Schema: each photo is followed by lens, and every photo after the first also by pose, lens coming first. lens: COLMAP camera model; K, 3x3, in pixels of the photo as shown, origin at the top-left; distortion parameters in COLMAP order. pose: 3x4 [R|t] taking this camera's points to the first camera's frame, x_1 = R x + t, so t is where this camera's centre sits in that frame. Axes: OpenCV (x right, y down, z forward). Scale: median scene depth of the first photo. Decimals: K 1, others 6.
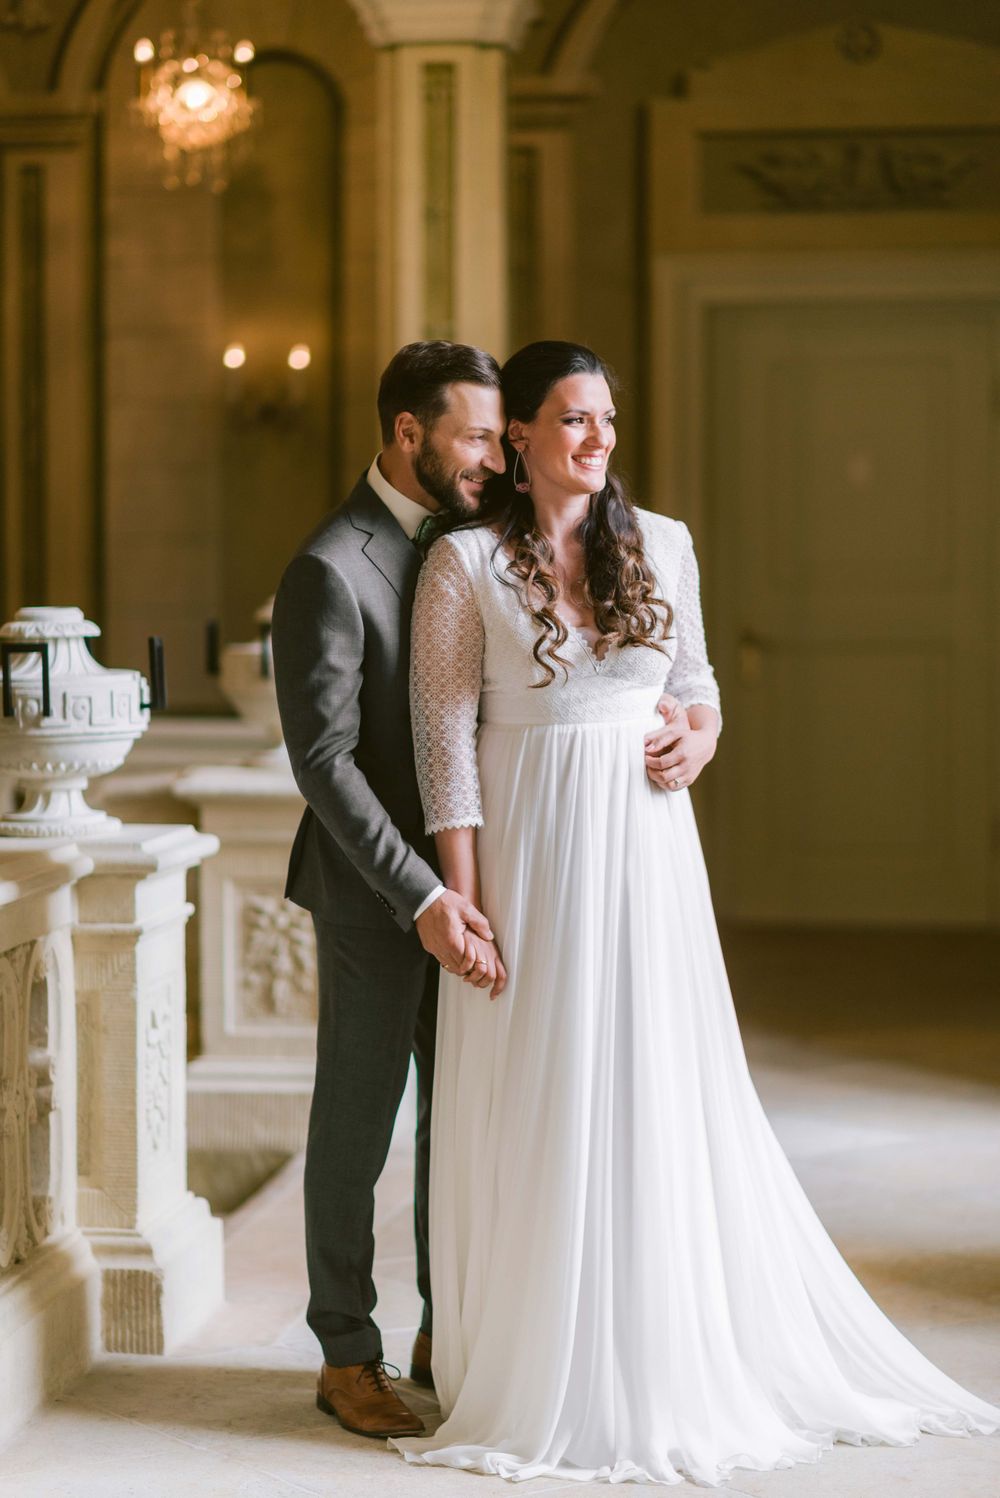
lens RADIAL K [[3688.3, 0, 500.0], [0, 3688.3, 749.0], [0, 0, 1]] dist [-0.019186, -0.785872]
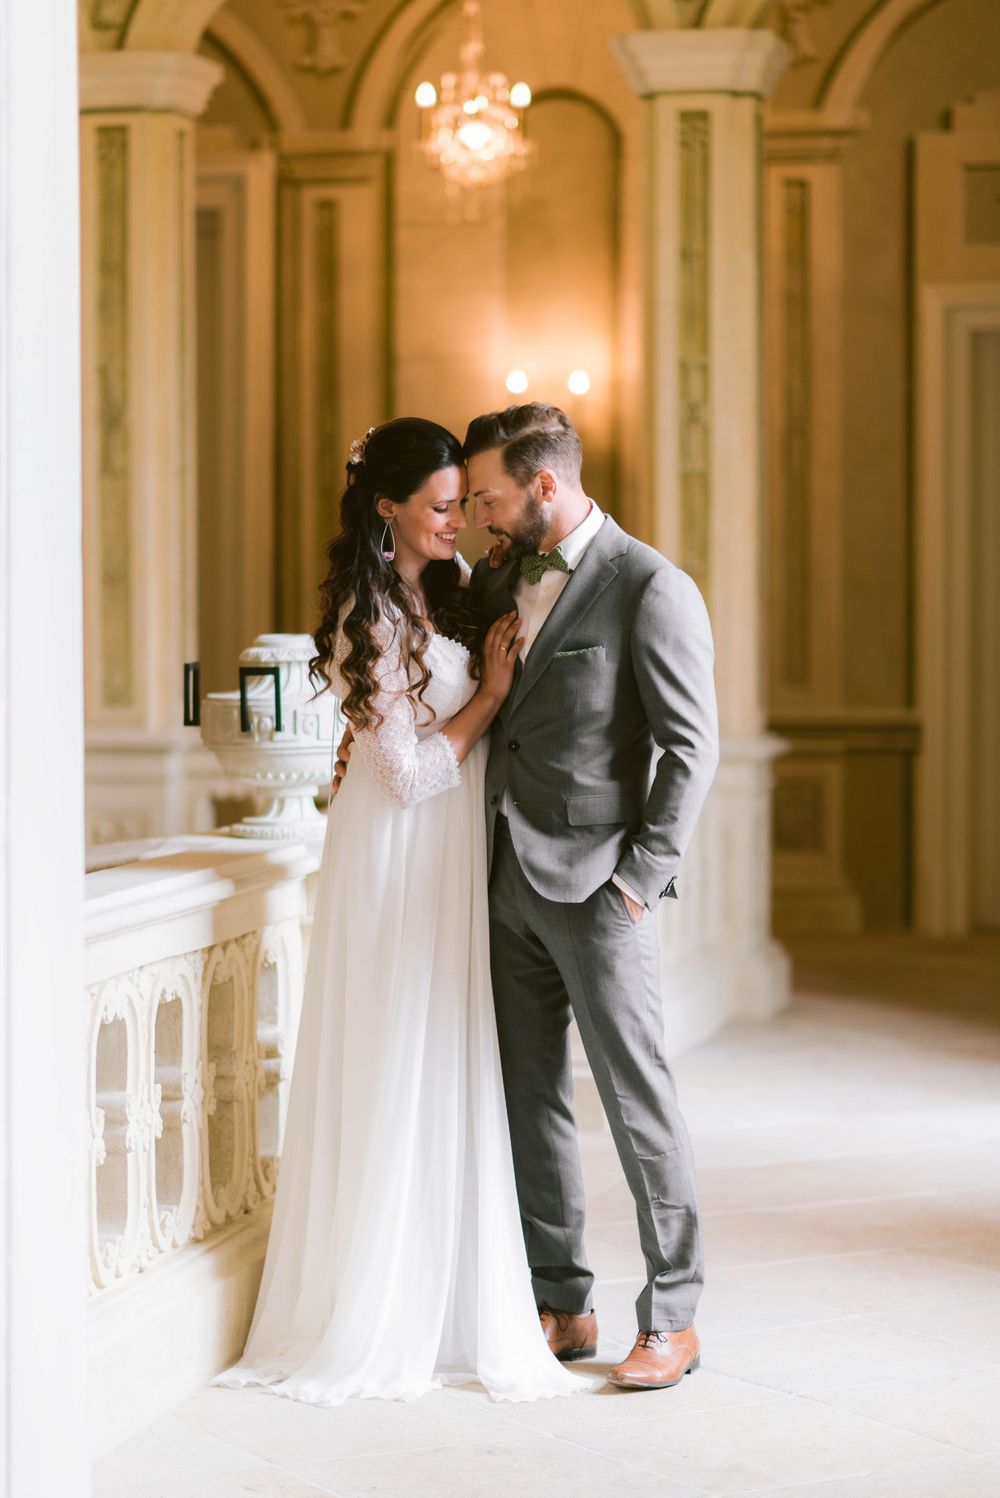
lens RADIAL K [[3688.3, 0, 500.0], [0, 3688.3, 749.0], [0, 0, 1]] dist [-0.019186, -0.785872]
pose [[0.996104, 0.003939, -0.088102, 0.042674], [-0.004087, 0.999991, -0.001494, -0.002049], [0.088095, 0.001848, 0.996110, -0.115616]]
